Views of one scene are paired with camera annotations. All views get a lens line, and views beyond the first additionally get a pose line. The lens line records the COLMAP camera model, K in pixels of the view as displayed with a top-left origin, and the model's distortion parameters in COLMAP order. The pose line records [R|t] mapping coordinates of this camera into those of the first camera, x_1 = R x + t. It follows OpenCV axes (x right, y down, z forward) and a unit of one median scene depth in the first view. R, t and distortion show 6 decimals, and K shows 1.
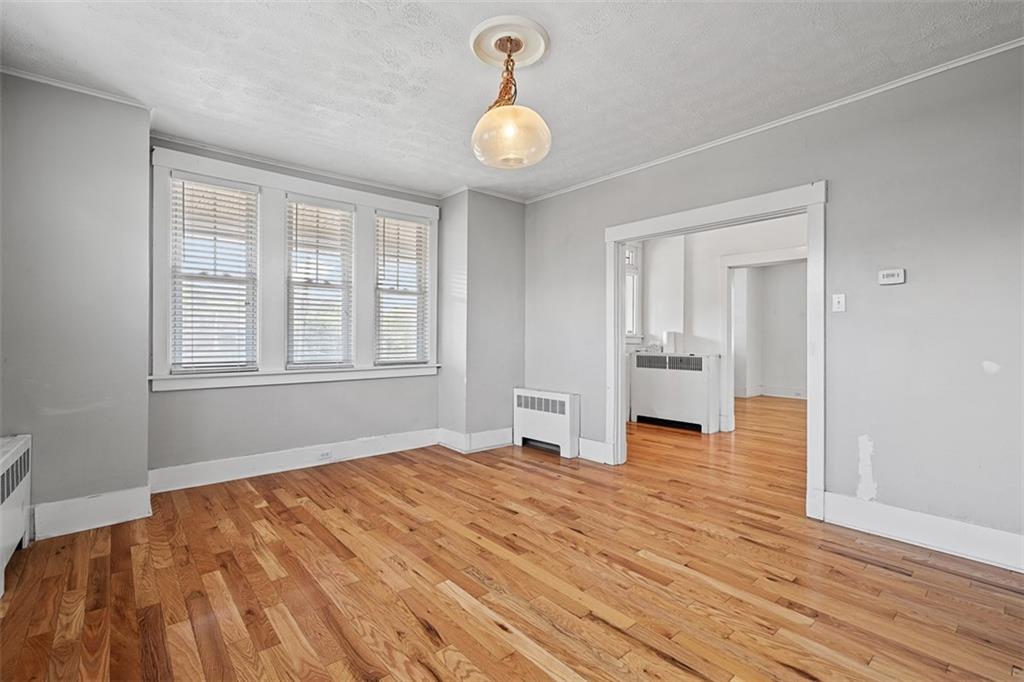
lens RADIAL K [[464.5, 0, 508.5], [0, 464.5, 337.9], [0, 0, 1]] dist [-0.004501, 0.000153]
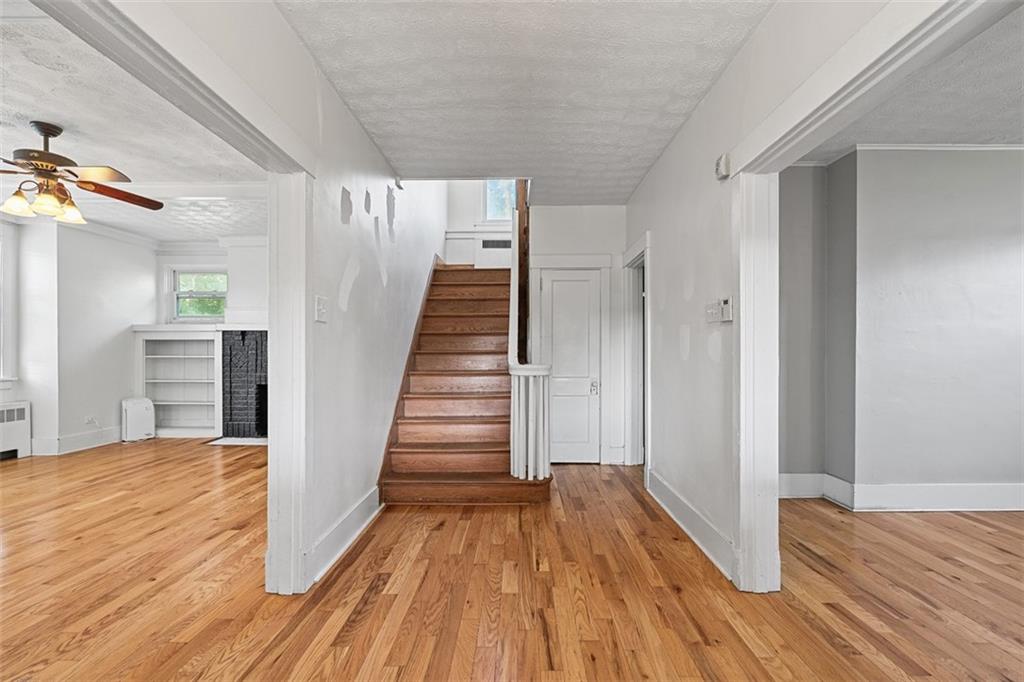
lens RADIAL K [[464.5, 0, 523.0], [0, 464.5, 350.6], [0, 0, 1]] dist [-0.004501, 0.000153]
pose [[-0.768047, -0.009265, 0.640327, 0.530366], [-0.008000, 0.999956, 0.004873, 0.001253], [-0.640344, -0.001380, -0.768087, 1.979480]]
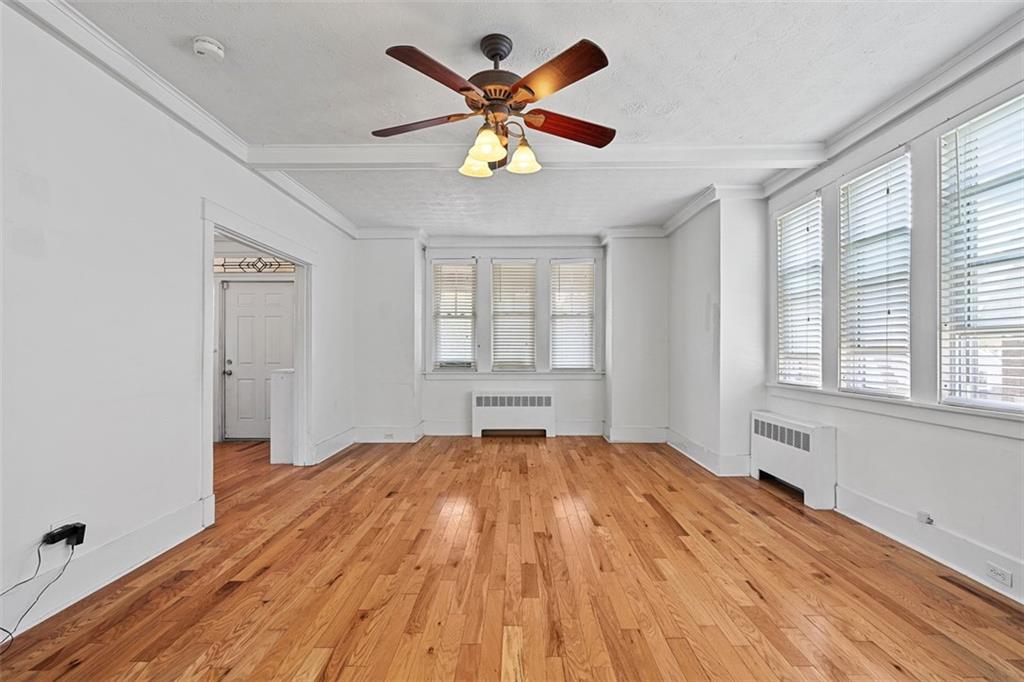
lens RADIAL K [[464.5, 0, 509.7], [0, 464.5, 347.1], [0, 0, 1]] dist [-0.004501, 0.000153]
pose [[0.754353, -0.014159, -0.656316, 2.616985], [0.007721, 0.999890, -0.012696, 0.022828], [0.656424, 0.004510, 0.754379, 1.284161]]
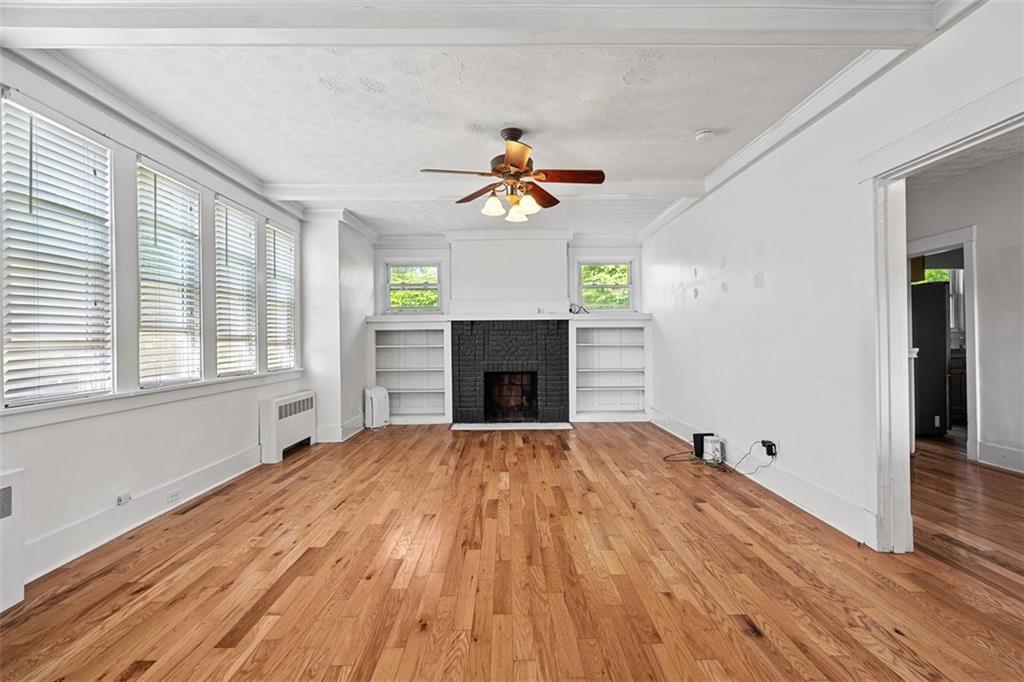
lens RADIAL K [[464.5, 0, 517.5], [0, 464.5, 329.9], [0, 0, 1]] dist [-0.004501, 0.000153]
pose [[-0.780090, 0.011883, 0.625554, 1.345223], [0.002910, 0.999878, -0.015365, 0.010604], [-0.625660, -0.010166, -0.780030, 2.768671]]
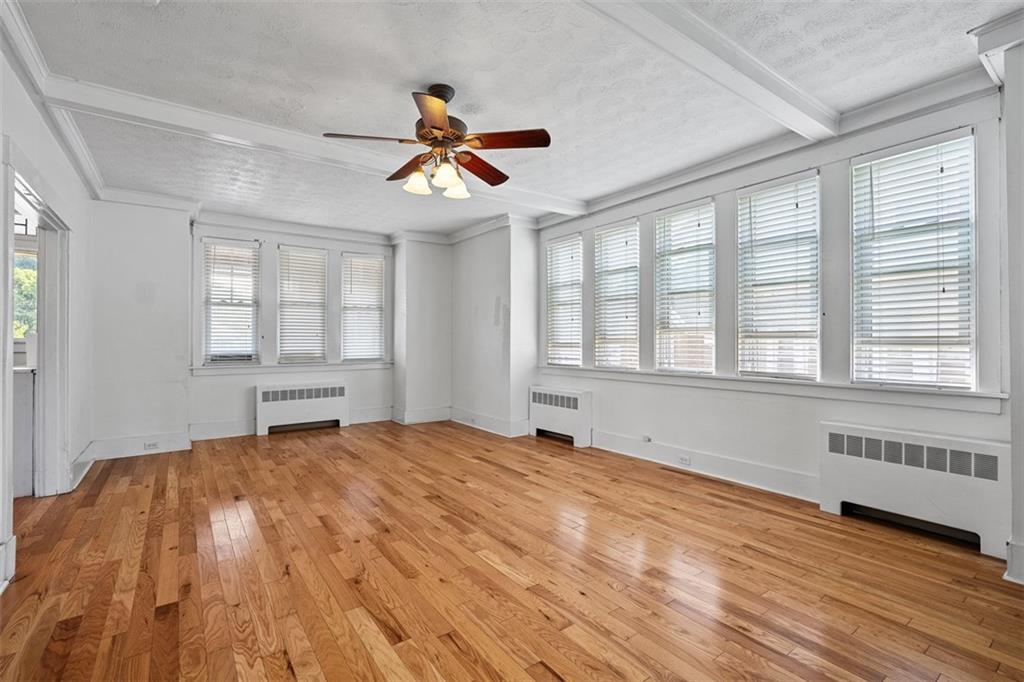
lens RADIAL K [[464.5, 0, 509.8], [0, 464.5, 335.8], [0, 0, 1]] dist [-0.004501, 0.000153]
pose [[0.996518, -0.013080, -0.082351, 2.304293], [0.012125, 0.999853, -0.012095, 0.021594], [0.082497, 0.011054, 0.996530, 0.912431]]
